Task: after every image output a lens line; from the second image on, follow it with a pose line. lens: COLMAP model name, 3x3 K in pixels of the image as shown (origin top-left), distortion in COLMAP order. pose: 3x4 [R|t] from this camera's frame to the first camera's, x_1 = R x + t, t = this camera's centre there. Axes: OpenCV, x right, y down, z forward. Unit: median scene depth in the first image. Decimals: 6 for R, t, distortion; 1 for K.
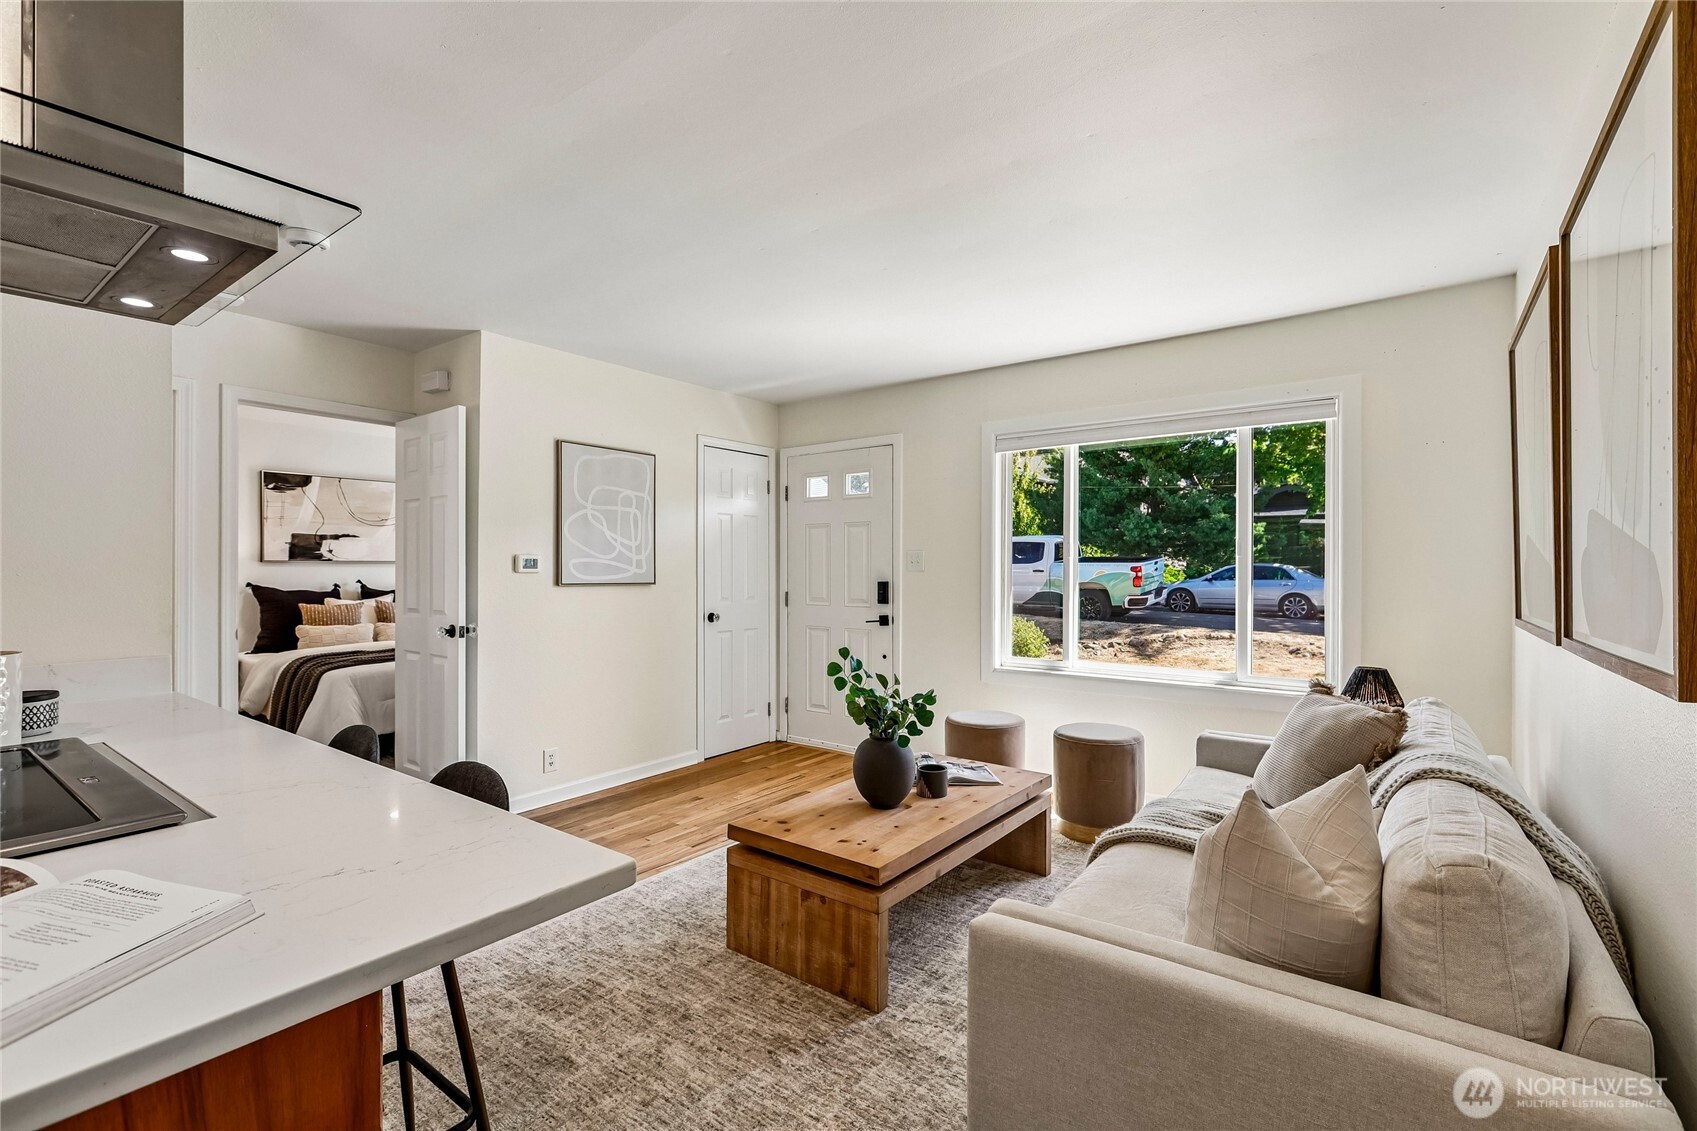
lens RADIAL K [[750.4, 0, 851.4], [0, 750.4, 564.8], [0, 0, 1]] dist [-0.003544, 0.002525]
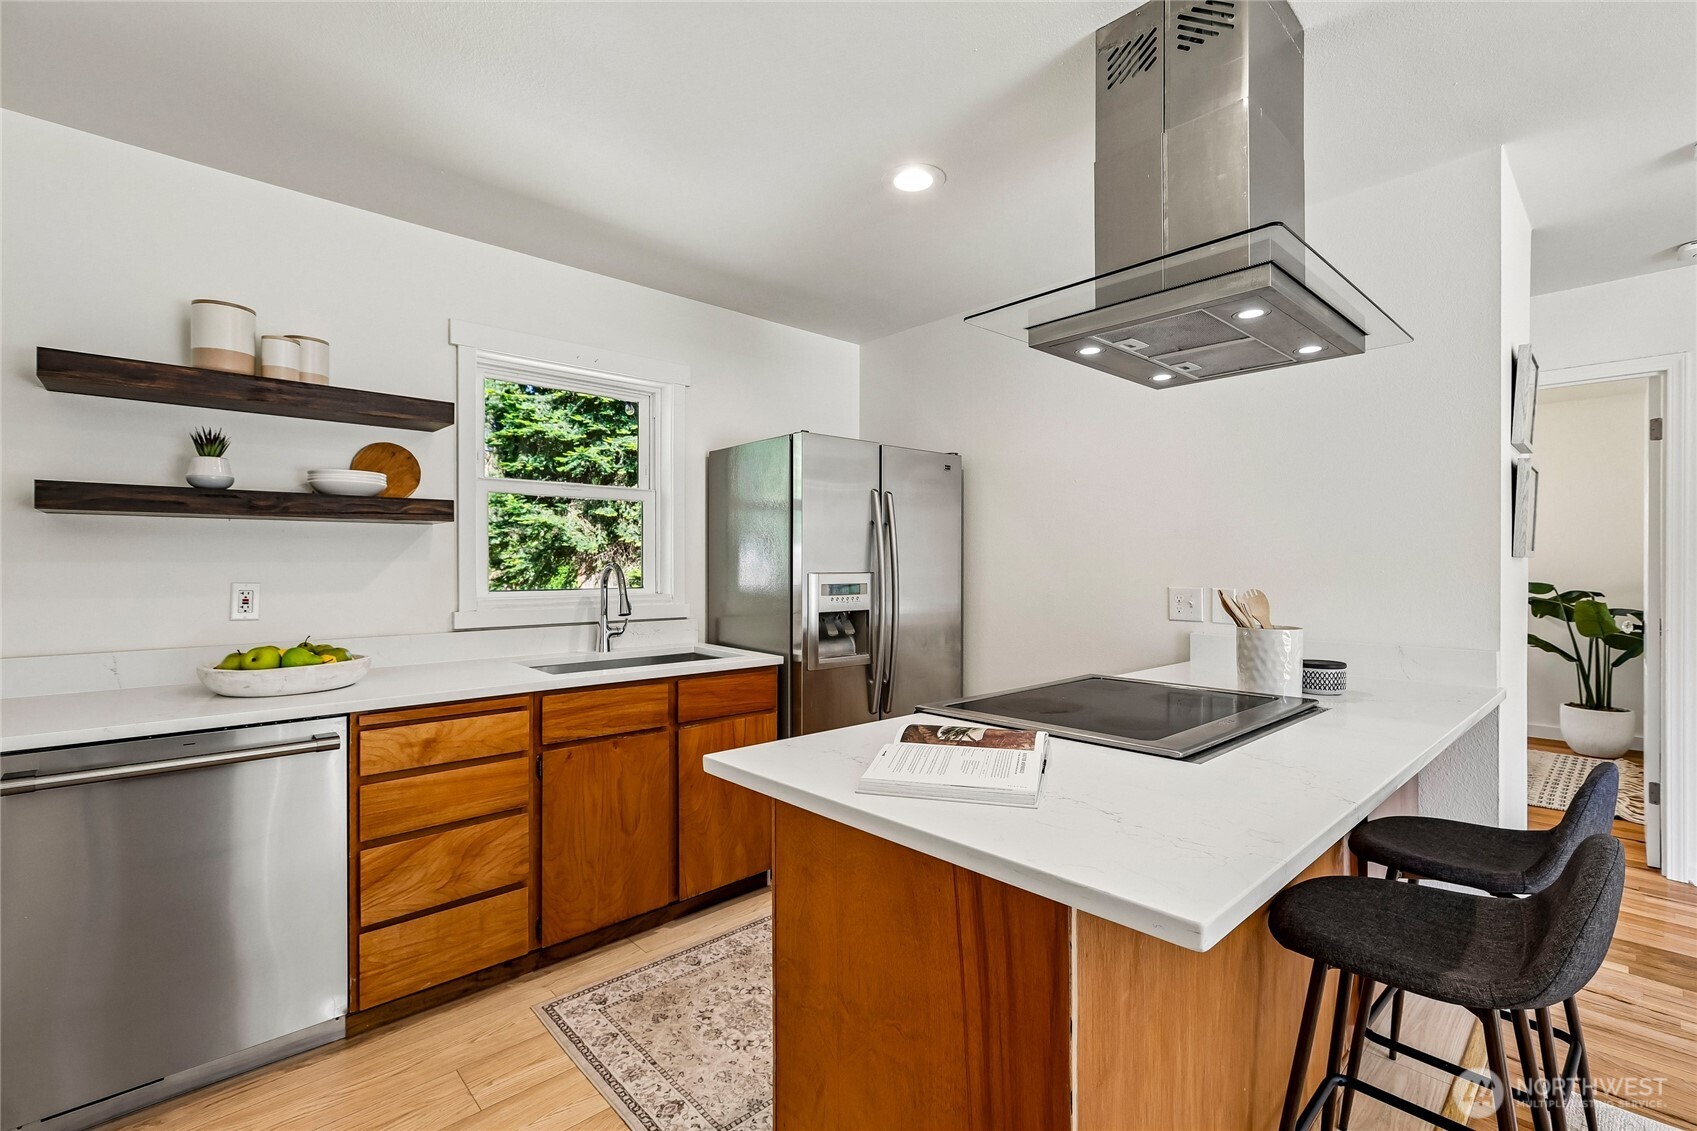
lens RADIAL K [[750.4, 0, 876.8], [0, 750.4, 566.9], [0, 0, 1]] dist [-0.003544, 0.002525]
pose [[-0.154284, 0.003616, -0.988020, 0.137412], [0.002678, 0.999991, 0.003242, -0.000686], [0.988023, -0.002145, -0.154292, 0.184047]]
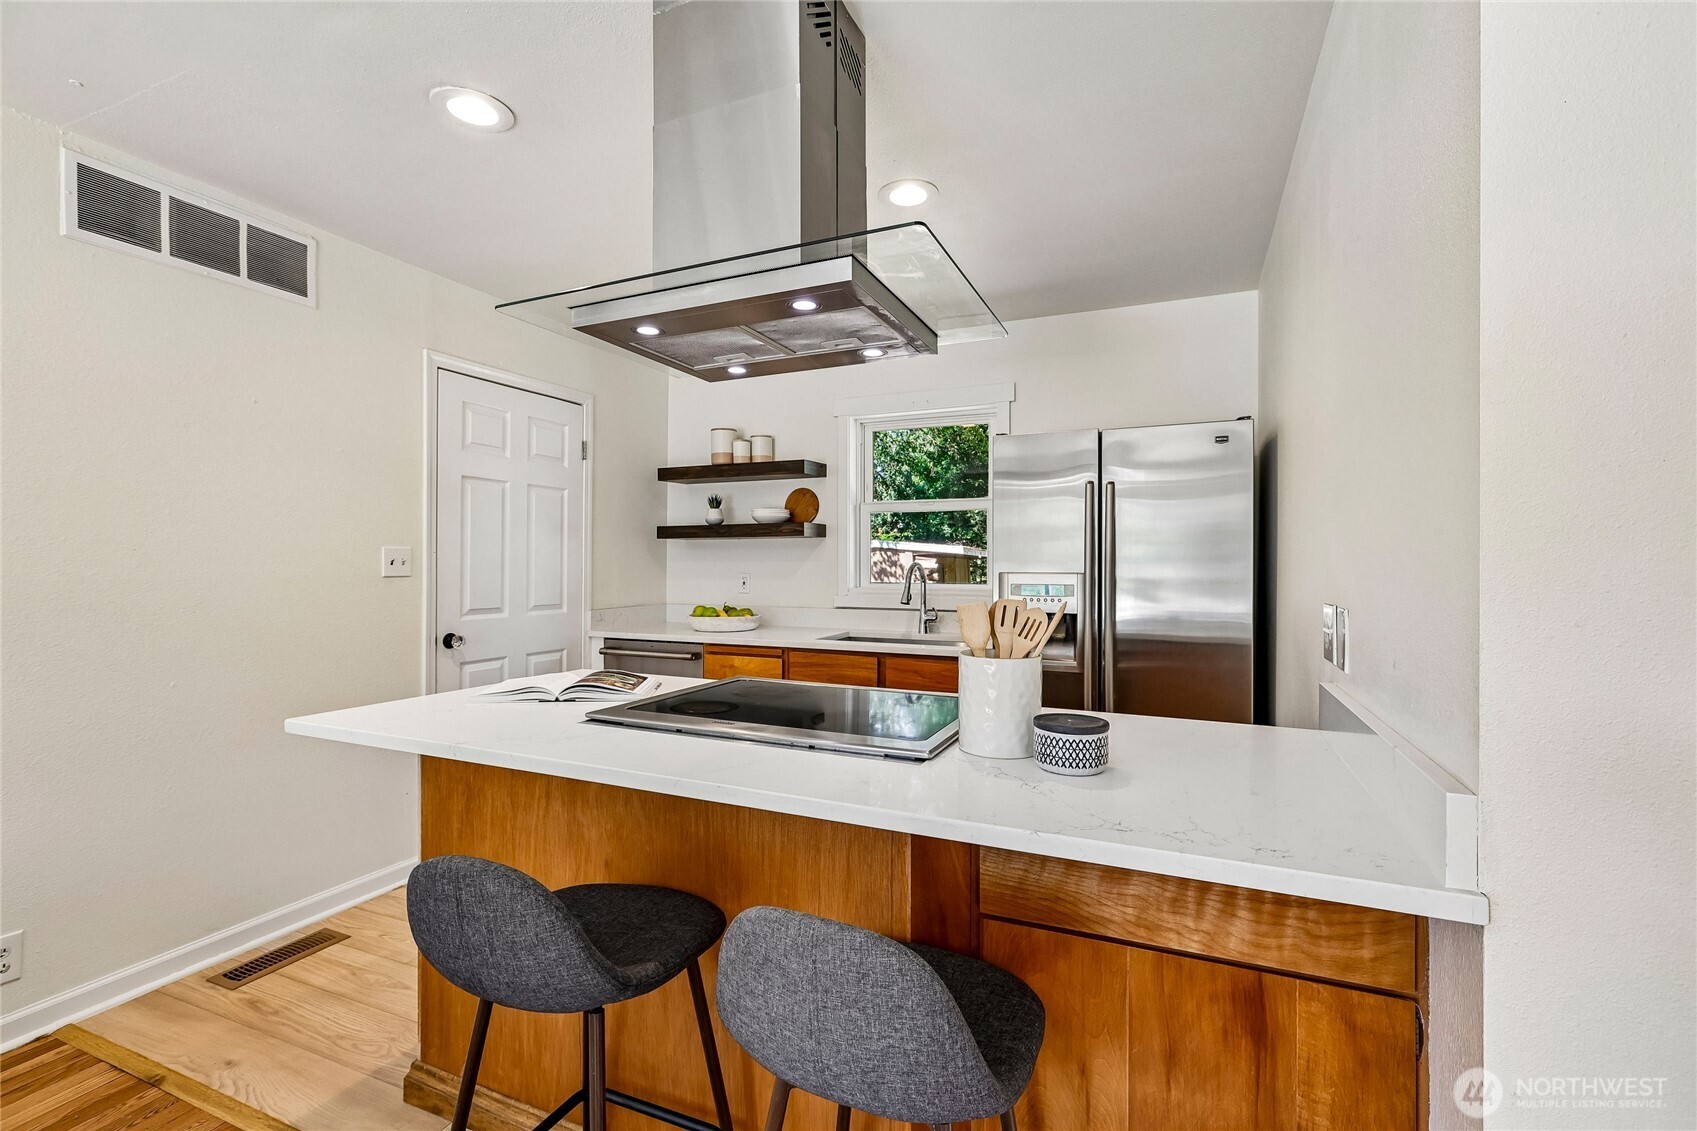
lens RADIAL K [[750.4, 0, 858.5], [0, 750.4, 564.7], [0, 0, 1]] dist [-0.003544, 0.002525]
pose [[-0.970426, -0.002105, -0.241391, -0.284266], [-0.001767, 0.999997, -0.001615, 0.001315], [0.241394, -0.001141, -0.970427, 0.736492]]
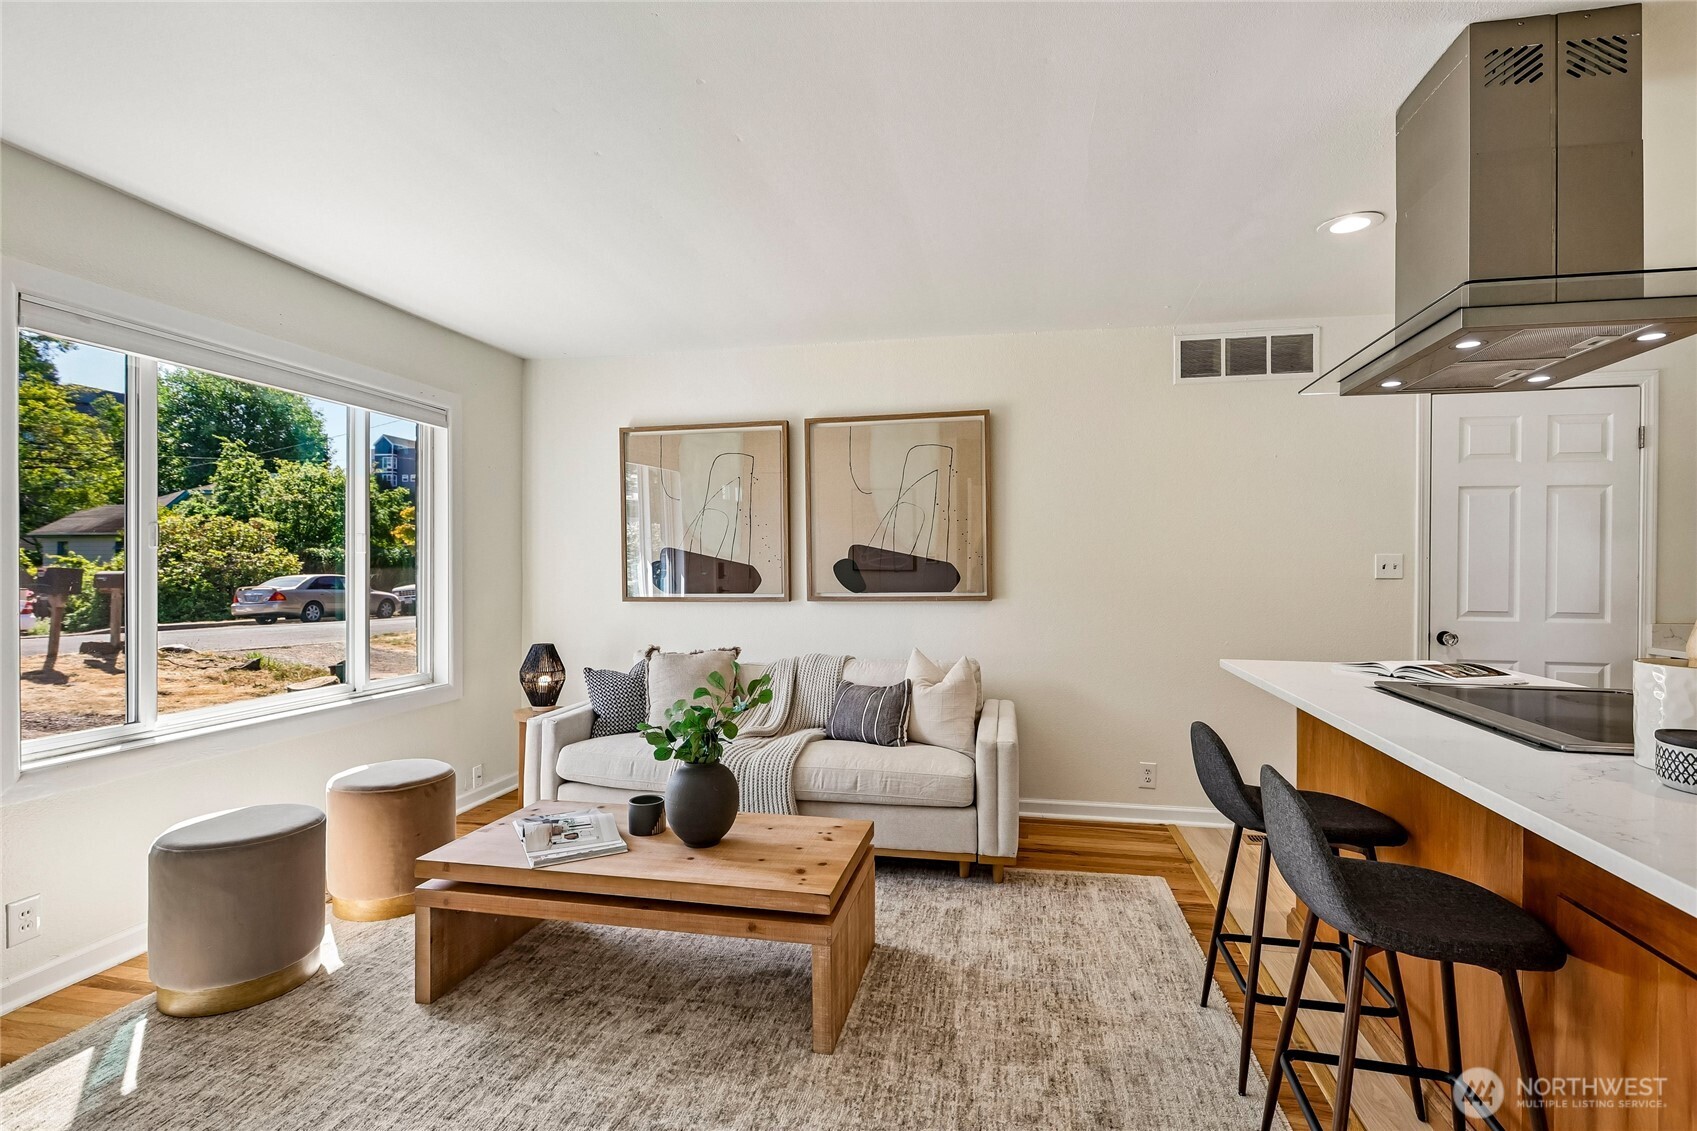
lens RADIAL K [[786.4, 0, 862.0], [0, 786.4, 570.1], [0, 0, 1]] dist [-0.005783, 0.004073]
pose [[-0.436812, -0.004504, 0.899542, -0.604730], [-0.006113, 0.999979, 0.002038, 0.004618], [-0.899532, -0.004609, -0.436830, 0.883869]]
